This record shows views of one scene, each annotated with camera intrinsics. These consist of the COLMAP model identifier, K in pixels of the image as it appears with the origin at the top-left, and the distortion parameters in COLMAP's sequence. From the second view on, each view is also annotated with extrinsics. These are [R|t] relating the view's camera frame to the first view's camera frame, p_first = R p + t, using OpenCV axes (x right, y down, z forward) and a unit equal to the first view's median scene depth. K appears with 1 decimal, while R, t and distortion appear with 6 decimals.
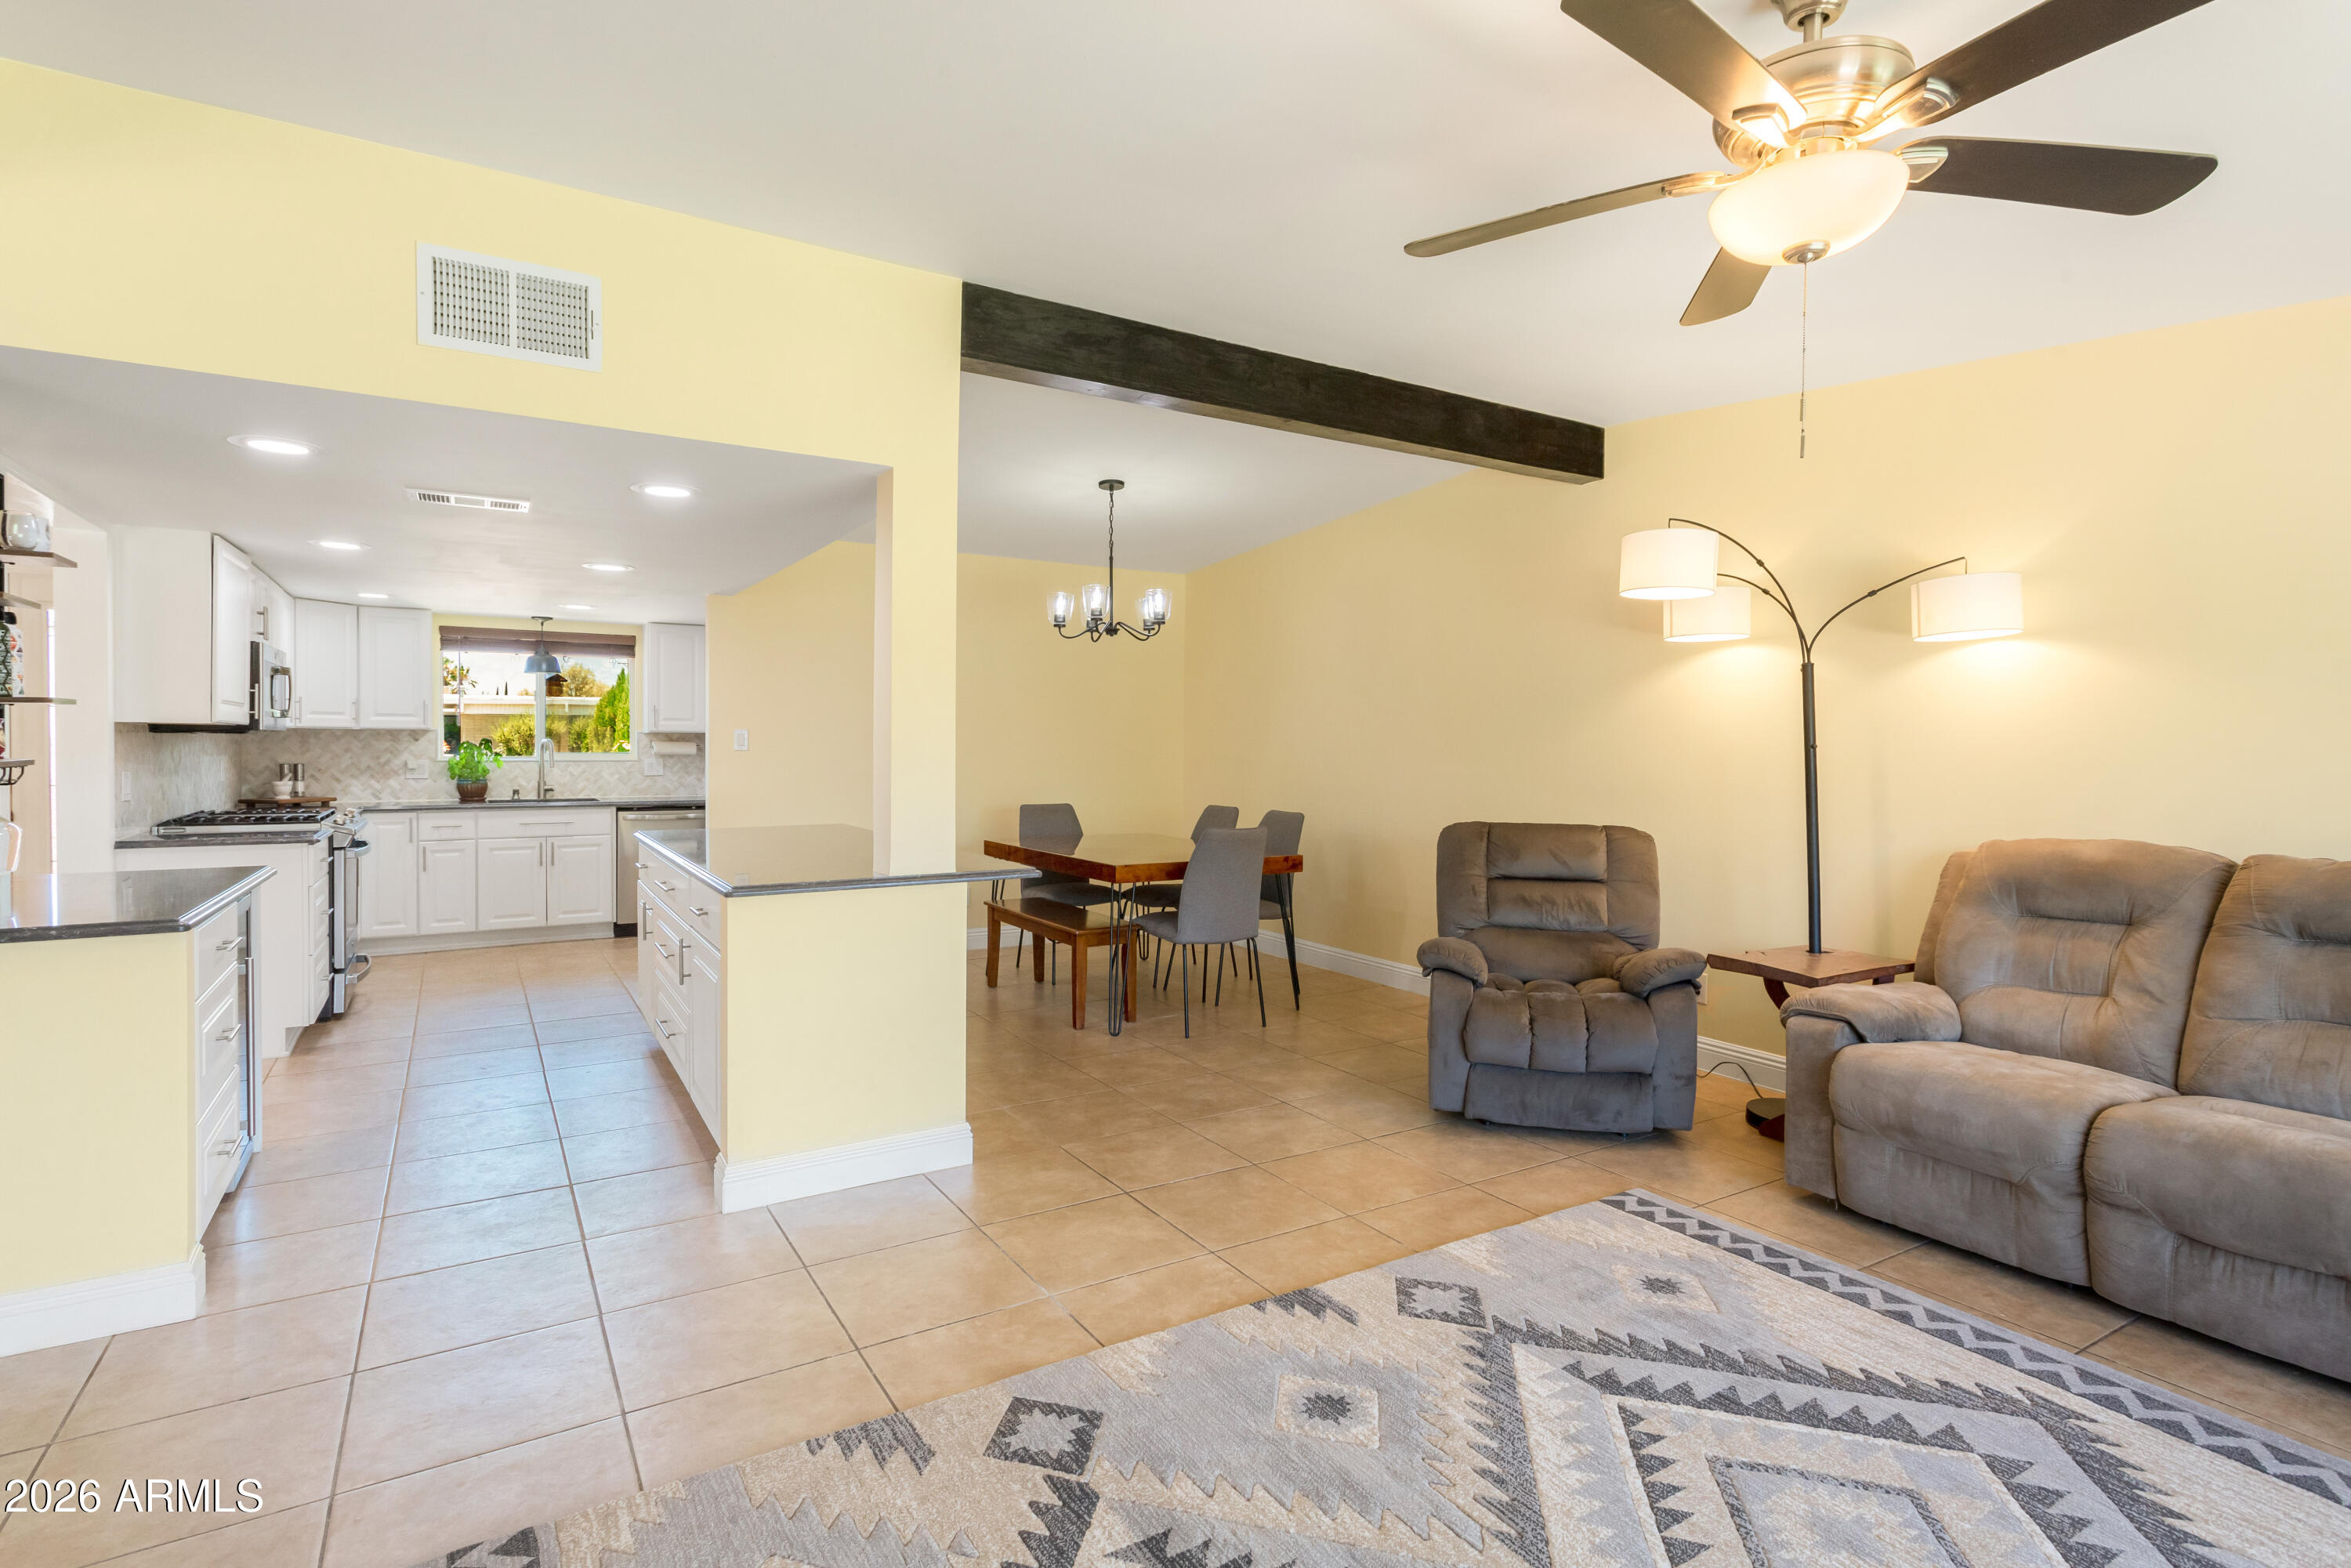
lens RADIAL K [[1140.0, 0, 1179.9], [0, 1140.0, 763.8], [0, 0, 1]] dist [-0.001222, 0.003475]
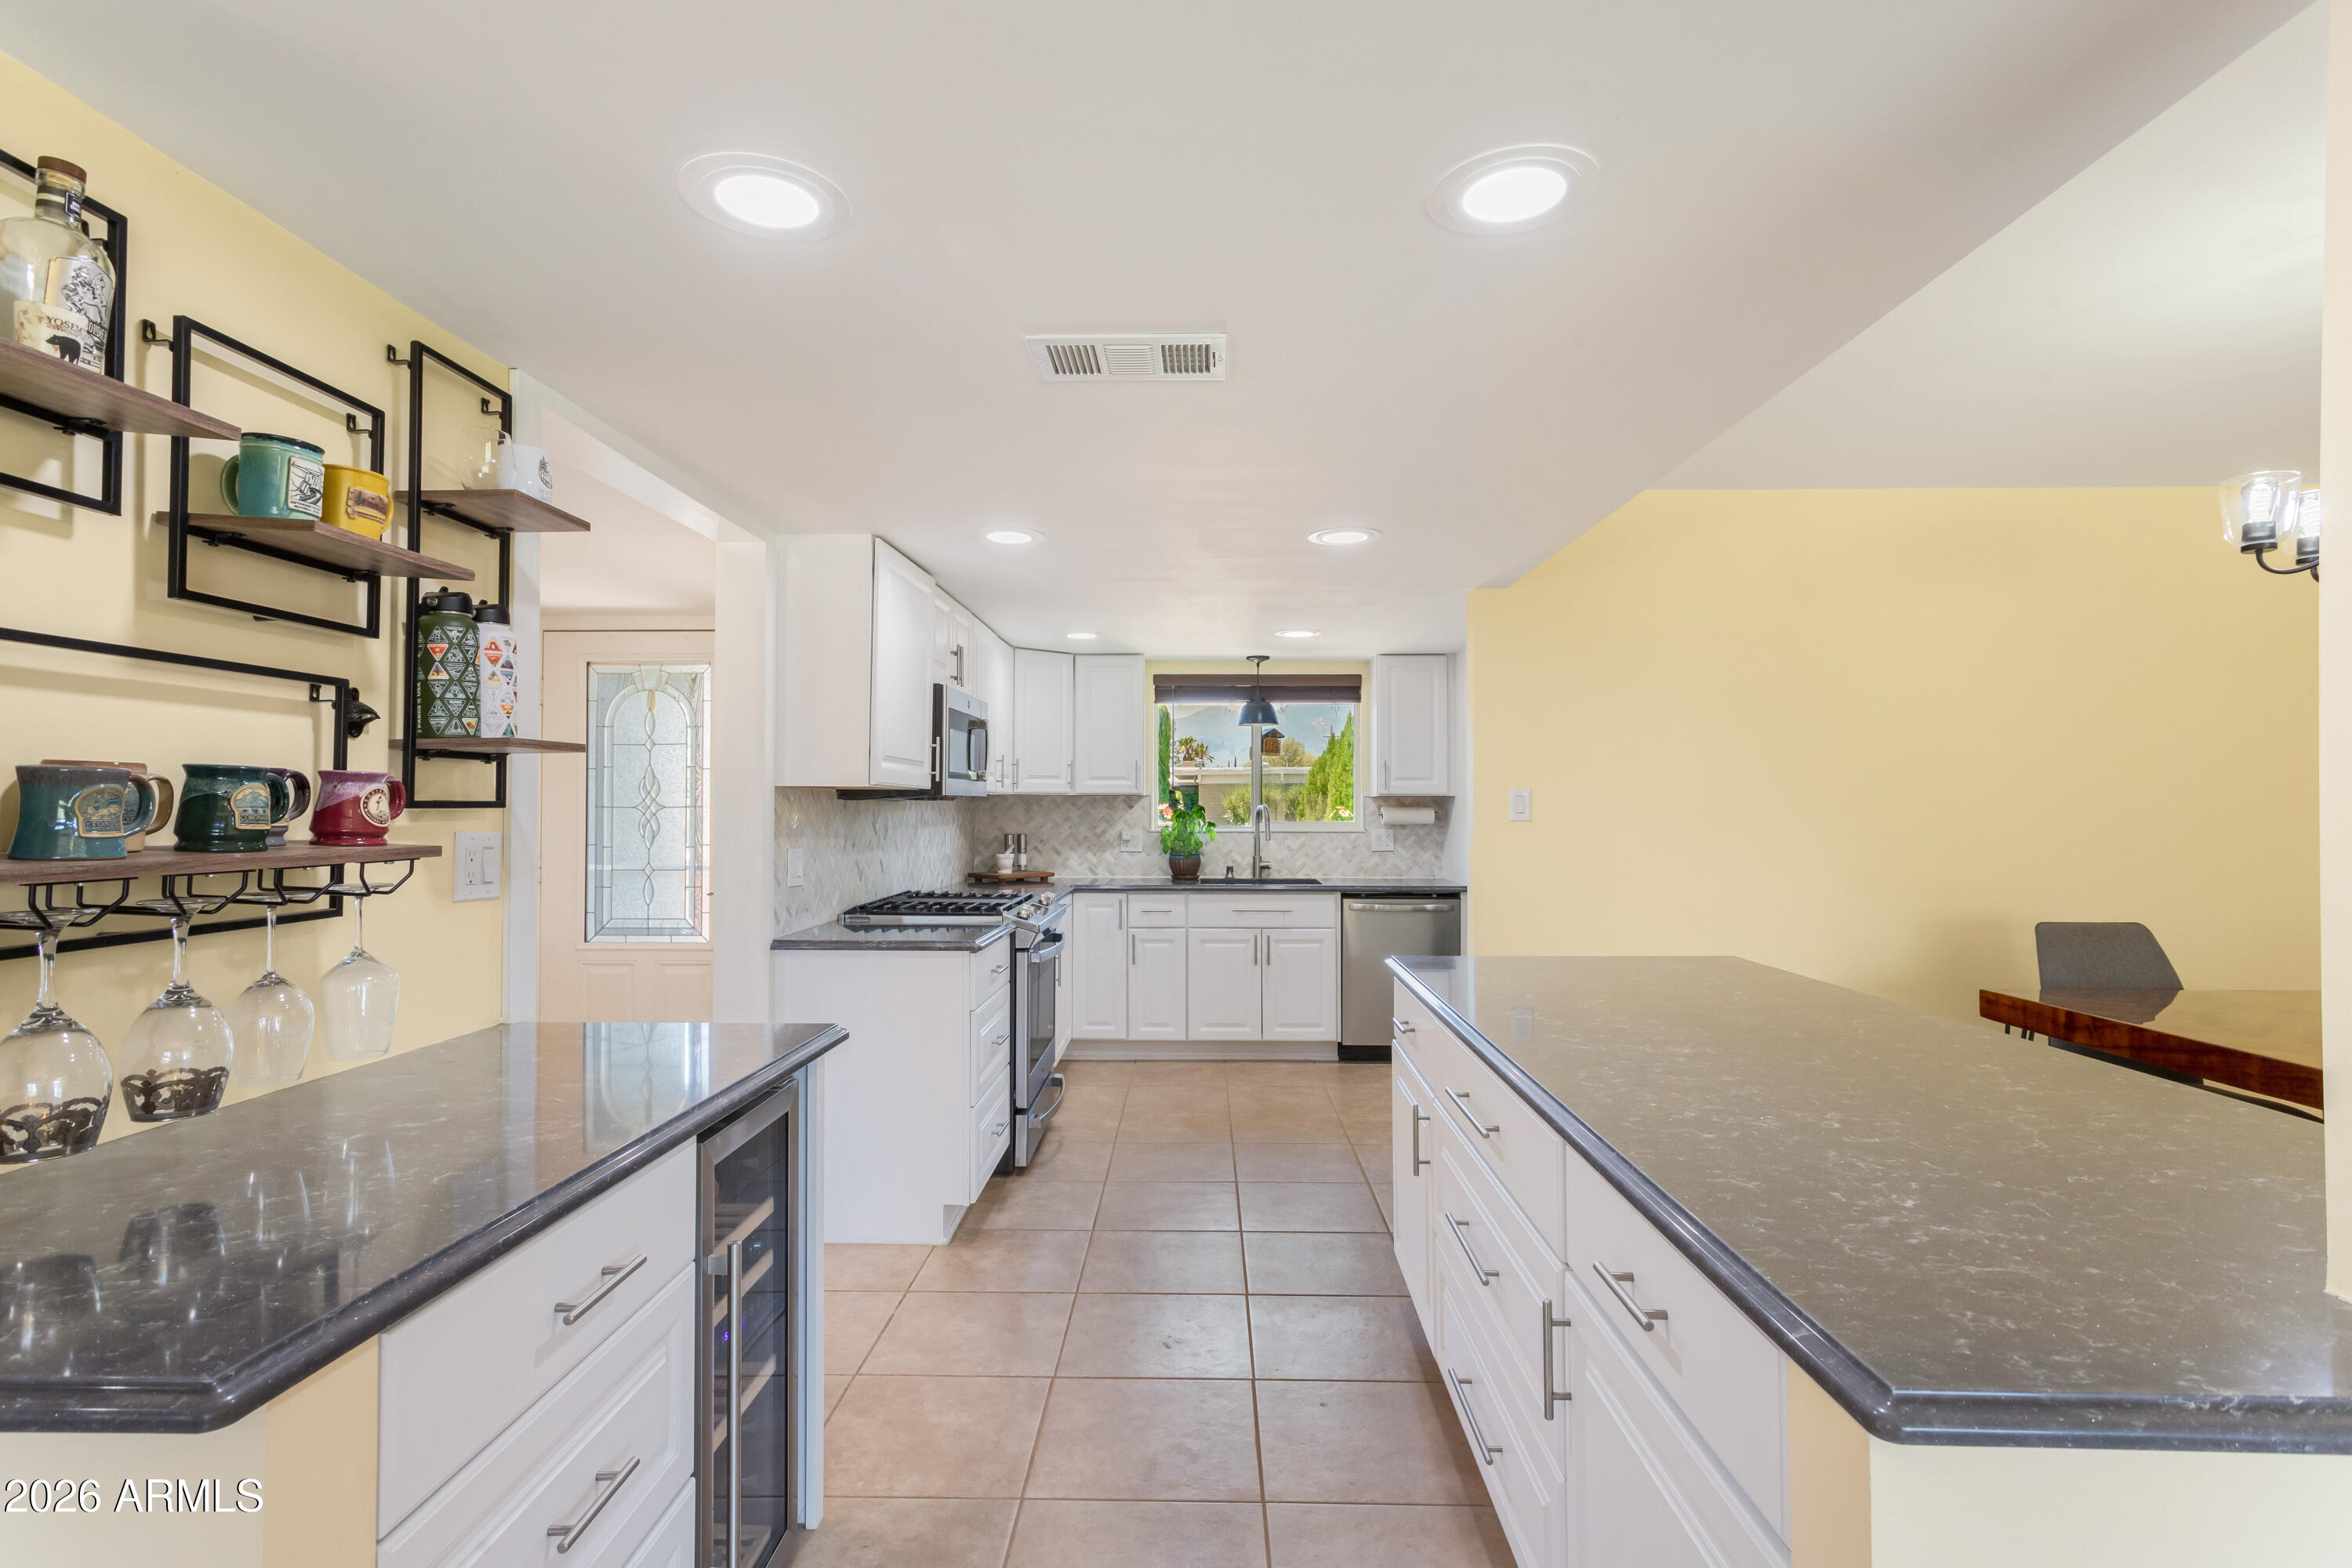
lens RADIAL K [[1140.5, 0, 1174.8], [0, 1140.5, 794.3], [0, 0, 1]] dist [-0.001222, 0.003475]
pose [[0.832910, -0.011325, -0.553292, -0.253360], [-0.005518, 0.999571, -0.028767, -0.009234], [0.553381, 0.027013, 0.832490, 0.463555]]
